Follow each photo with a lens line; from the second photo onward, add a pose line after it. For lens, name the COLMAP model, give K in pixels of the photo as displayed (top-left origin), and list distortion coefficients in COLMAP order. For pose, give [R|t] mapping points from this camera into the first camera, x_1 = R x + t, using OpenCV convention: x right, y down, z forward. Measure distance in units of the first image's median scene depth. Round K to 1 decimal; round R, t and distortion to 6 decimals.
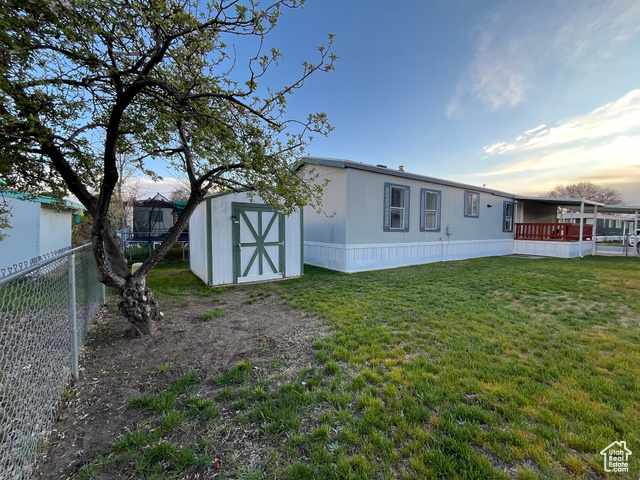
lens RADIAL K [[260.2, 0, 318.5], [0, 260.2, 244.2], [0, 0, 1]] dist [-0.004207, 0.000120]
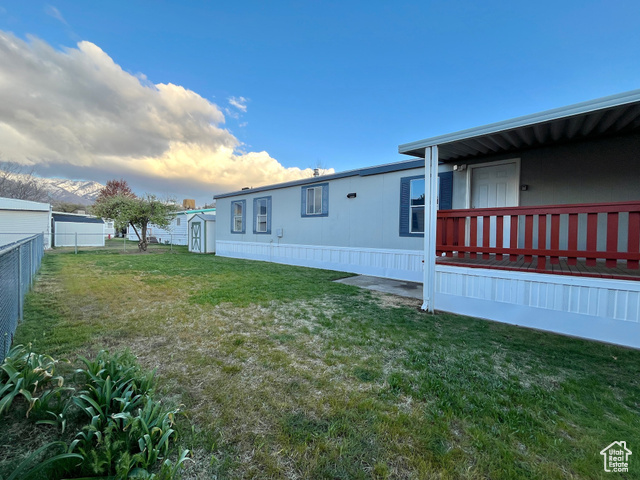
lens RADIAL K [[260.2, 0, 316.6], [0, 260.2, 240.3], [0, 0, 1]] dist [-0.004207, 0.000120]
pose [[0.240585, 0.030026, -0.970164, 2.603120], [-0.049964, 0.998579, 0.018515, -0.086399], [0.969341, 0.044019, 0.241743, 1.555479]]
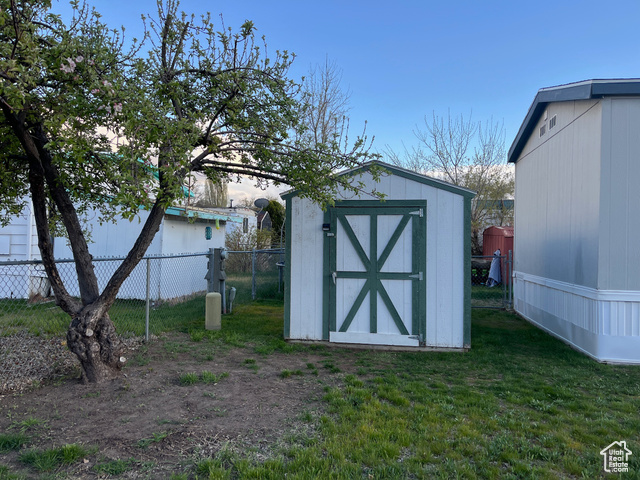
lens RADIAL K [[488.9, 0, 319.1], [0, 488.9, 238.8], [0, 0, 1]] dist [0.035032, -0.003031]
pose [[0.716453, -0.001882, -0.697633, 0.403285], [-0.054552, 0.996783, -0.058712, -0.009662], [0.695499, 0.080122, 0.714046, 0.197384]]
